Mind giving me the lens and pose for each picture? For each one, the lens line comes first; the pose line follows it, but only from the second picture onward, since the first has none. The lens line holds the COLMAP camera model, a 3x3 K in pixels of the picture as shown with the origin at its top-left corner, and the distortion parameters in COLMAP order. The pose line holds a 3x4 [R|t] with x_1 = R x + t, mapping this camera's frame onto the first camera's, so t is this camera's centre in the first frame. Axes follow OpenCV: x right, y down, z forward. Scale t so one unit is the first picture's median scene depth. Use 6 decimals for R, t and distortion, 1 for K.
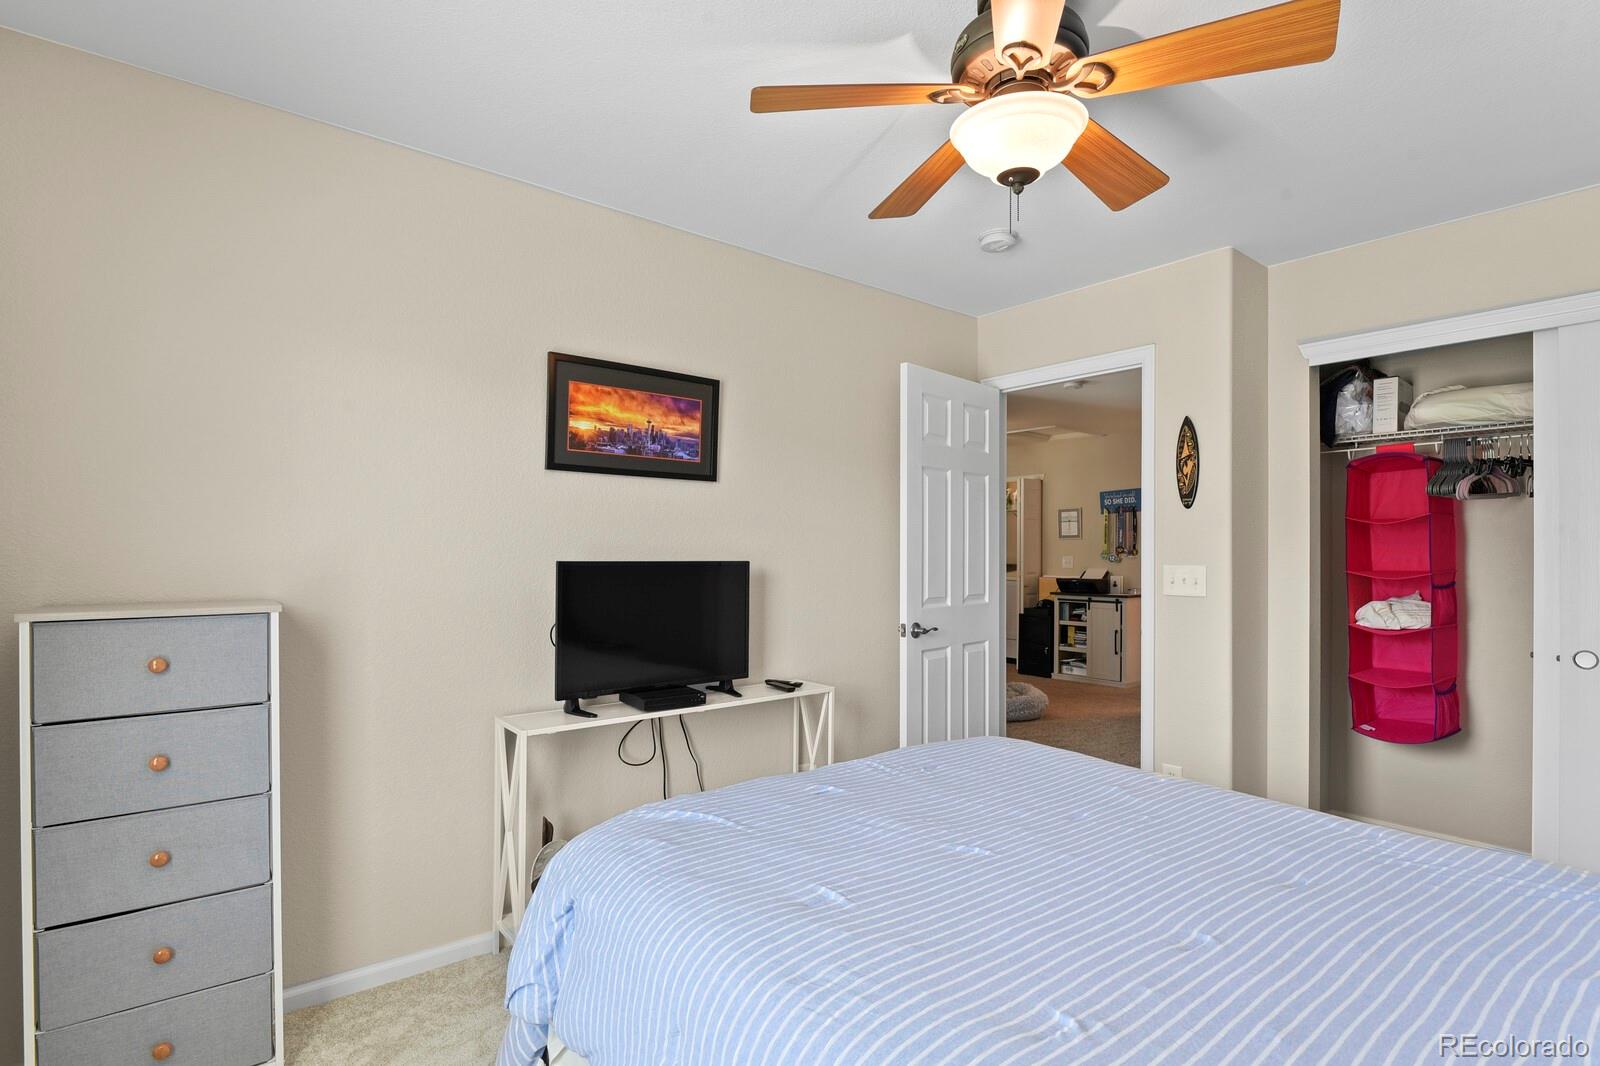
lens RADIAL K [[790.2, 0, 807.5], [0, 790.2, 541.6], [0, 0, 1]] dist [0.002884, -0.000024]
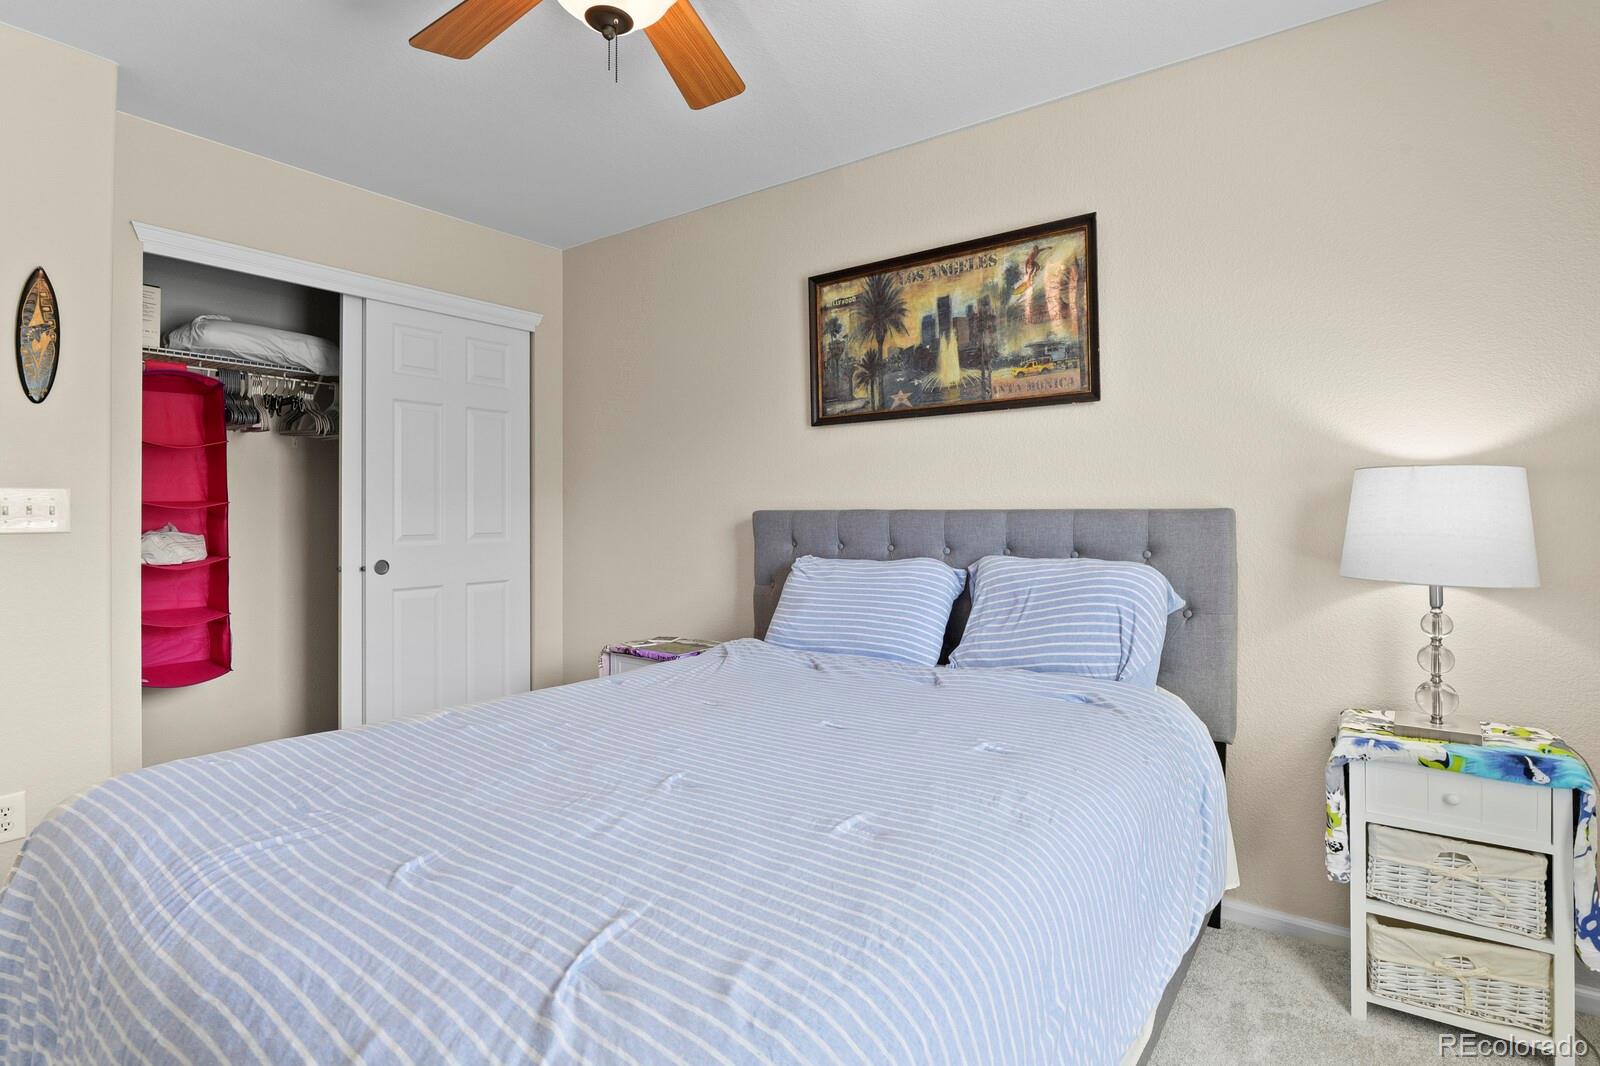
lens RADIAL K [[785.9, 0, 803.4], [0, 785.9, 507.0], [0, 0, 1]] dist [0.002401, -0.000049]
pose [[-0.263288, 0.000478, 0.964717, -0.340605], [-0.005986, 0.999980, -0.002129, 0.043869], [-0.964699, -0.006336, -0.263279, 0.552456]]
